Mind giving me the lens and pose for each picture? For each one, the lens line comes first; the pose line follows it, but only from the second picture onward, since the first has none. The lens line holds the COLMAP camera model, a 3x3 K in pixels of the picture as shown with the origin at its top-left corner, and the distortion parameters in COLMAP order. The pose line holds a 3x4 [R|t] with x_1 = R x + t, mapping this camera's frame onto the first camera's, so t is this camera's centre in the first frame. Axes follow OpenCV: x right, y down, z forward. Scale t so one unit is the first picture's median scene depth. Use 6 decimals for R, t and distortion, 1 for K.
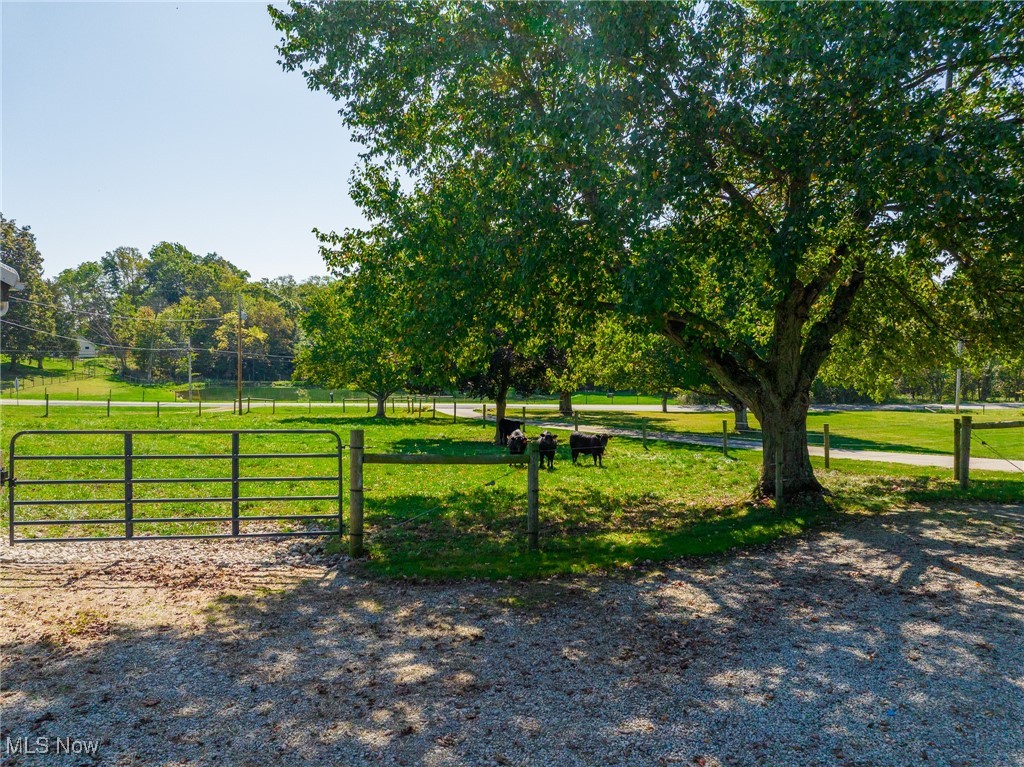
lens RADIAL K [[721.5, 0, 516.9], [0, 721.5, 385.0], [0, 0, 1]] dist [-0.039600, -0.000722]
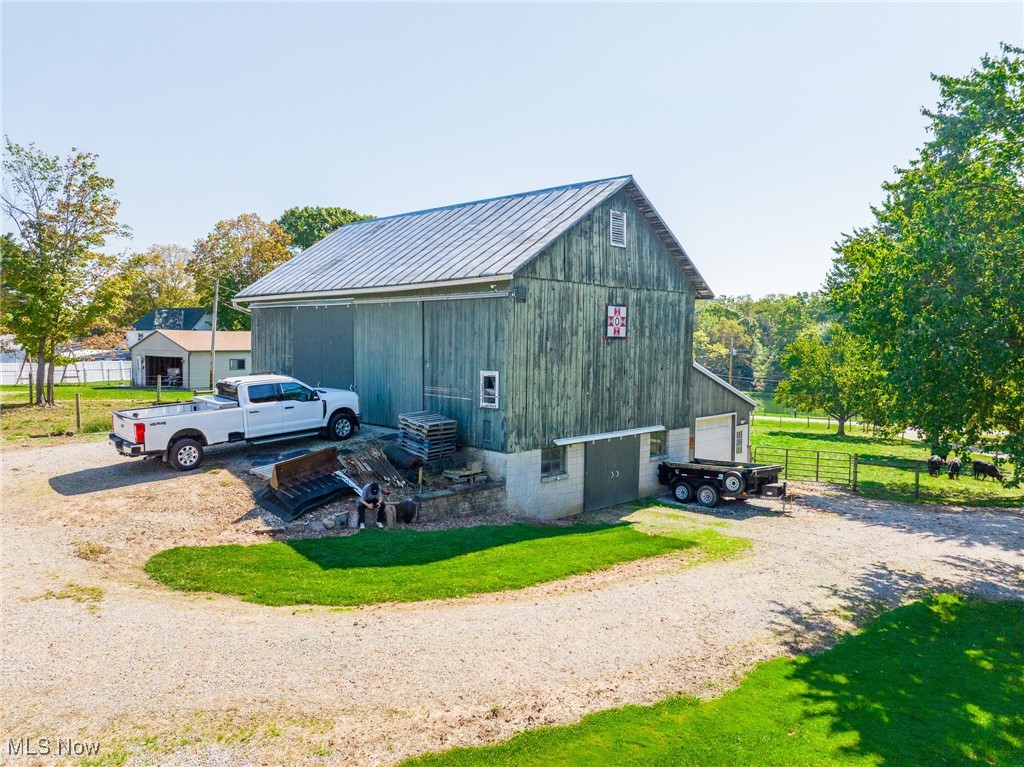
lens RADIAL K [[721.5, 0, 516.9], [0, 721.5, 385.0], [0, 0, 1]] dist [-0.039600, -0.000722]
pose [[0.827419, 0.033006, -0.560614, 0.046991], [-0.034660, 0.999370, 0.007682, -0.033346], [0.560515, 0.013074, 0.828041, -0.385936]]
